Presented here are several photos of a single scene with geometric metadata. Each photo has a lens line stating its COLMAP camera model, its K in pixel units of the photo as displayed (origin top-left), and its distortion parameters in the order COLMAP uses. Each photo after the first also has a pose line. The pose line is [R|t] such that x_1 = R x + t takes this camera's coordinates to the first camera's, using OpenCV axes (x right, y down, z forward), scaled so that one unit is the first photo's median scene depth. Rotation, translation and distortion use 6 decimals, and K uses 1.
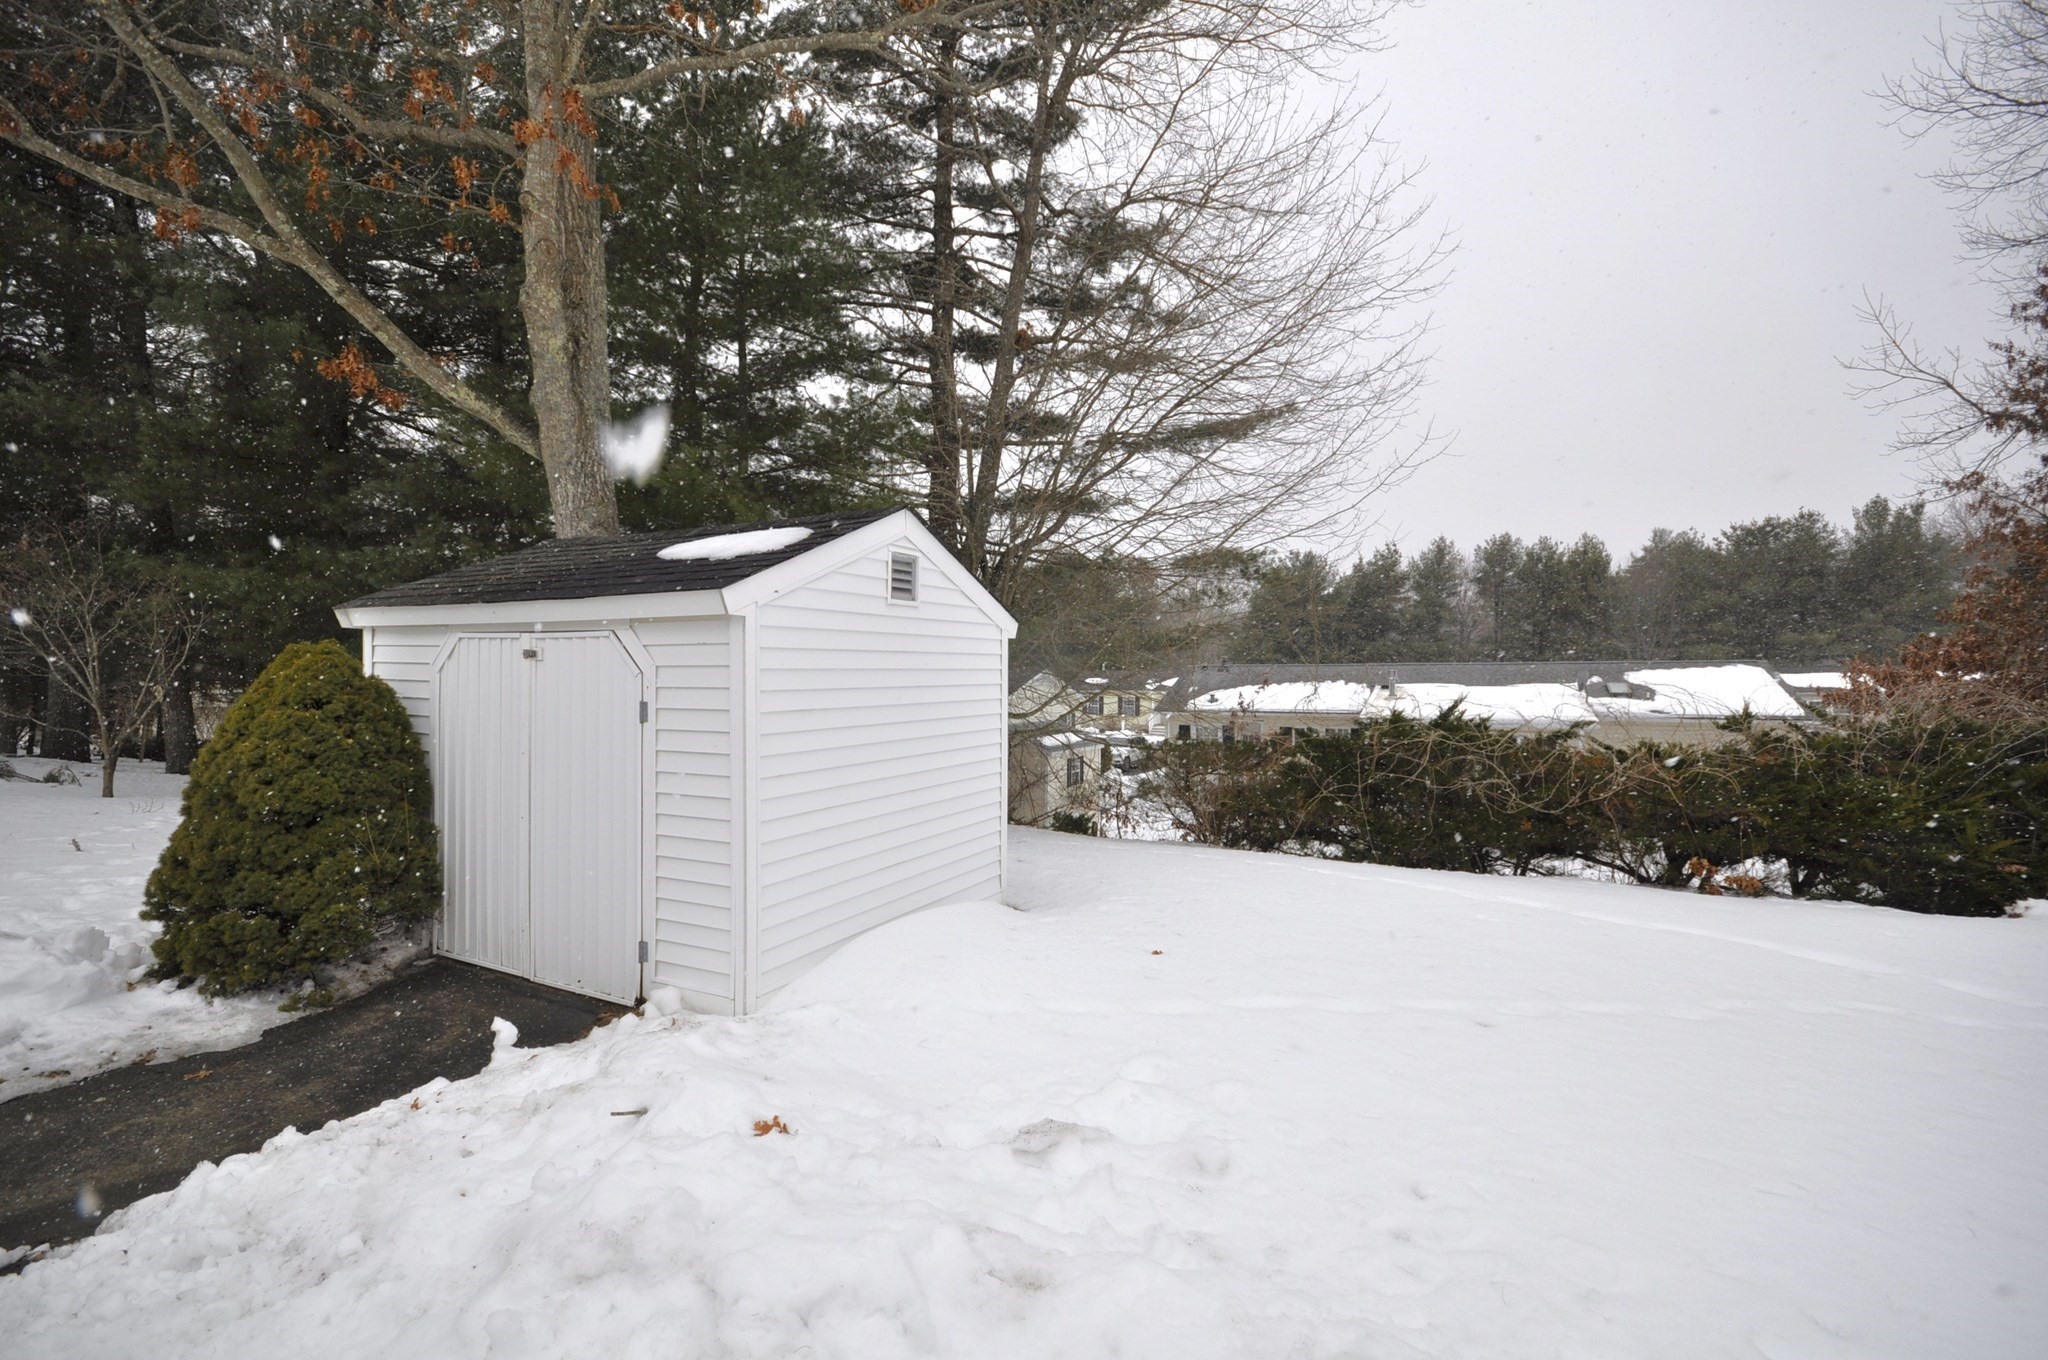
lens RADIAL K [[903.5, 0, 1023.5], [0, 903.5, 676.9], [0, 0, 1]] dist [0.001940, -0.004326]
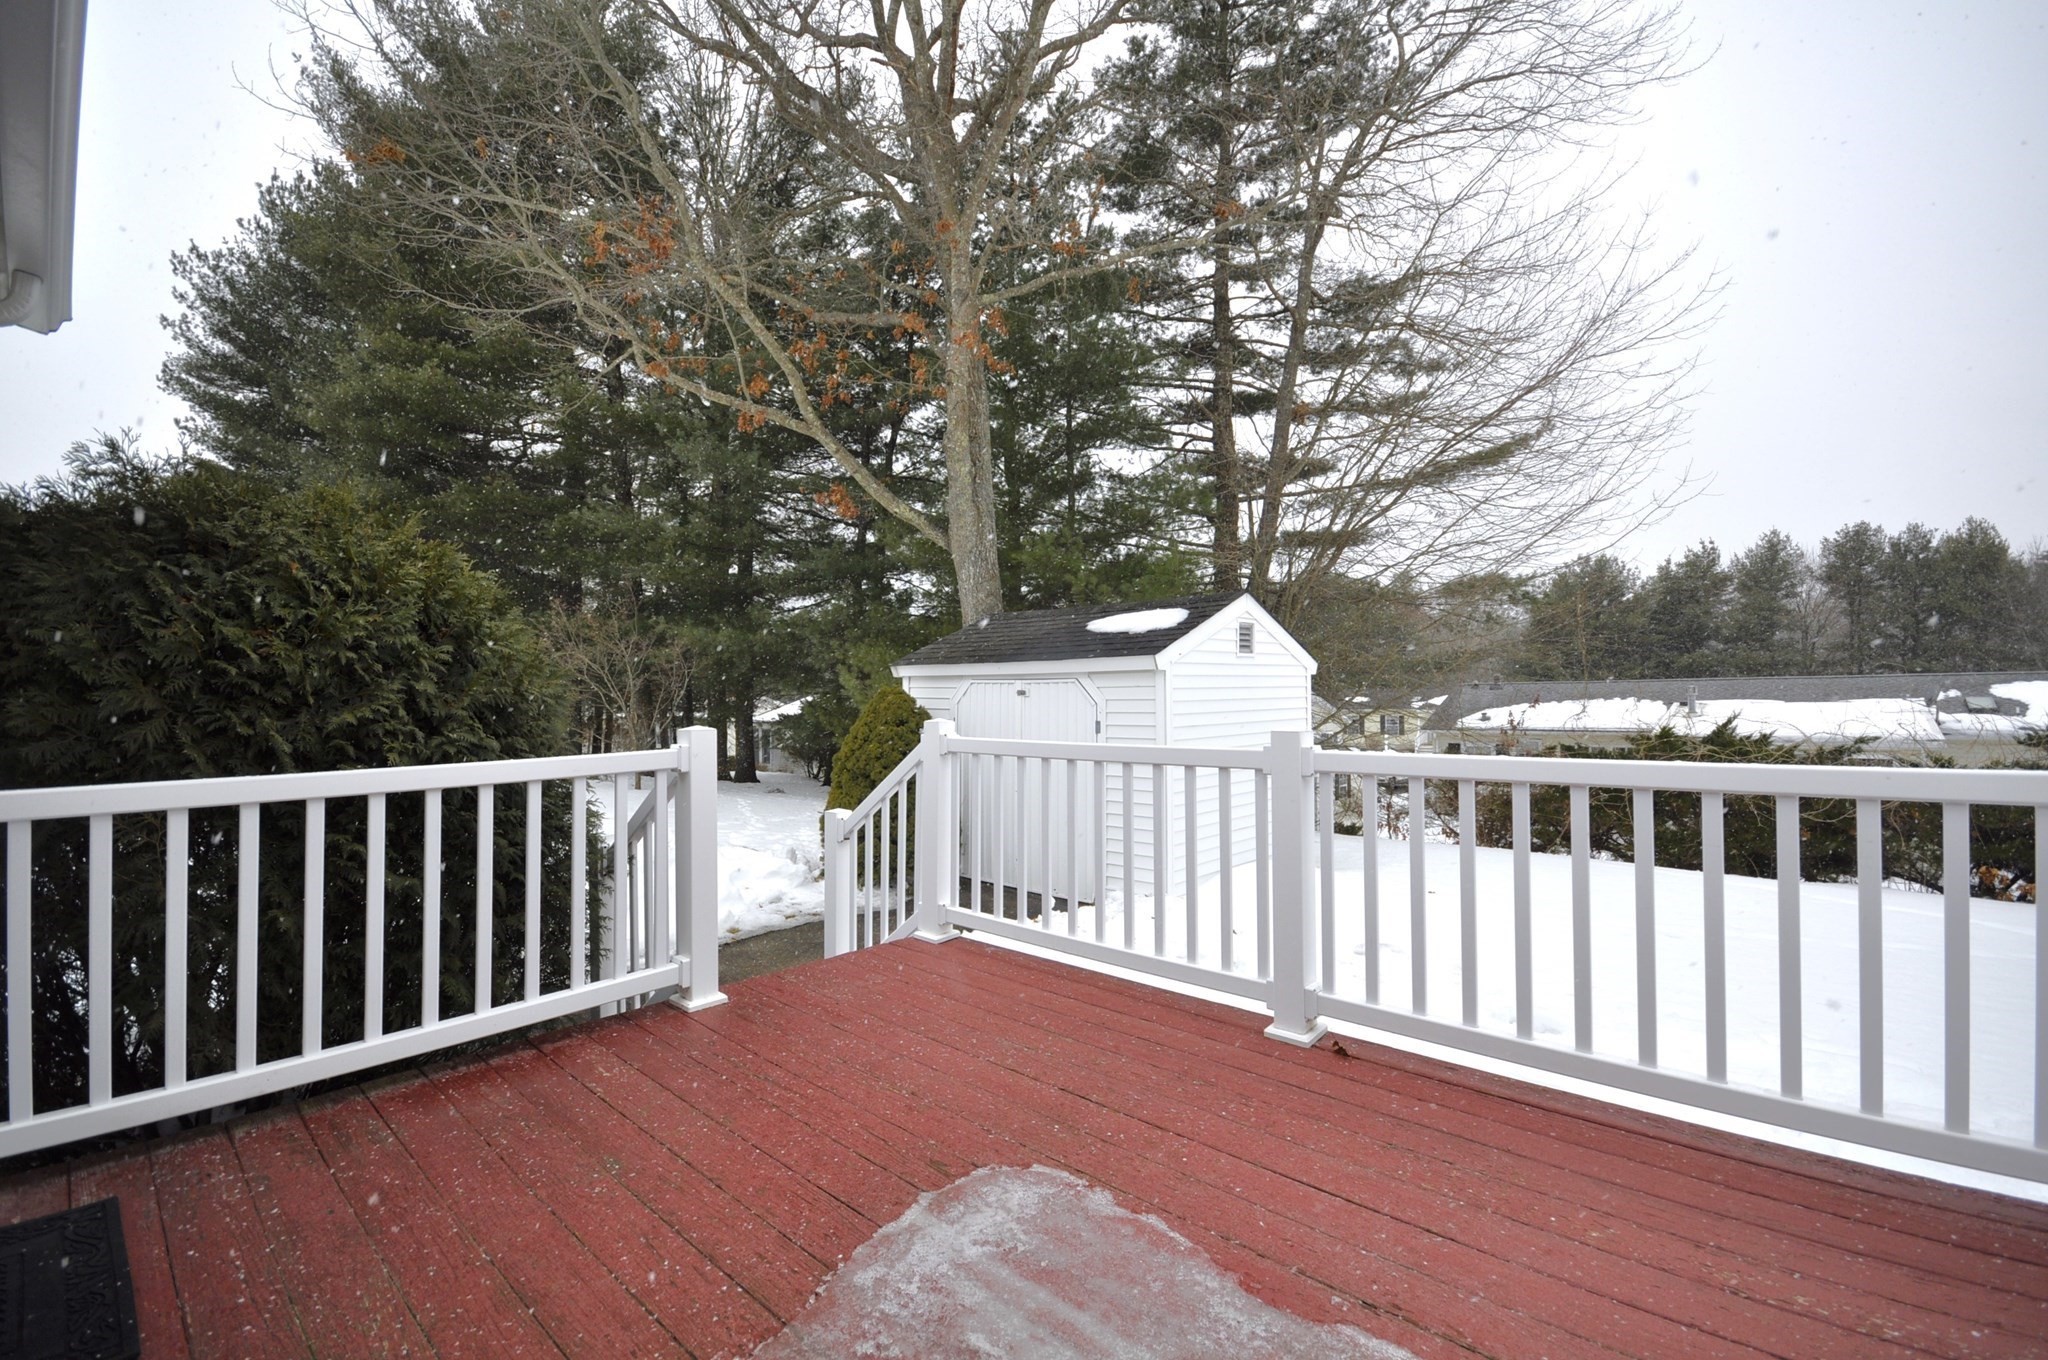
lens RADIAL K [[903.5, 0, 1025.9], [0, 903.5, 691.6], [0, 0, 1]] dist [0.001940, -0.004326]
pose [[0.964385, -0.013489, -0.264160, -0.026242], [0.011739, 0.999897, -0.008200, -0.003514], [0.264243, 0.004807, 0.964444, -0.166733]]
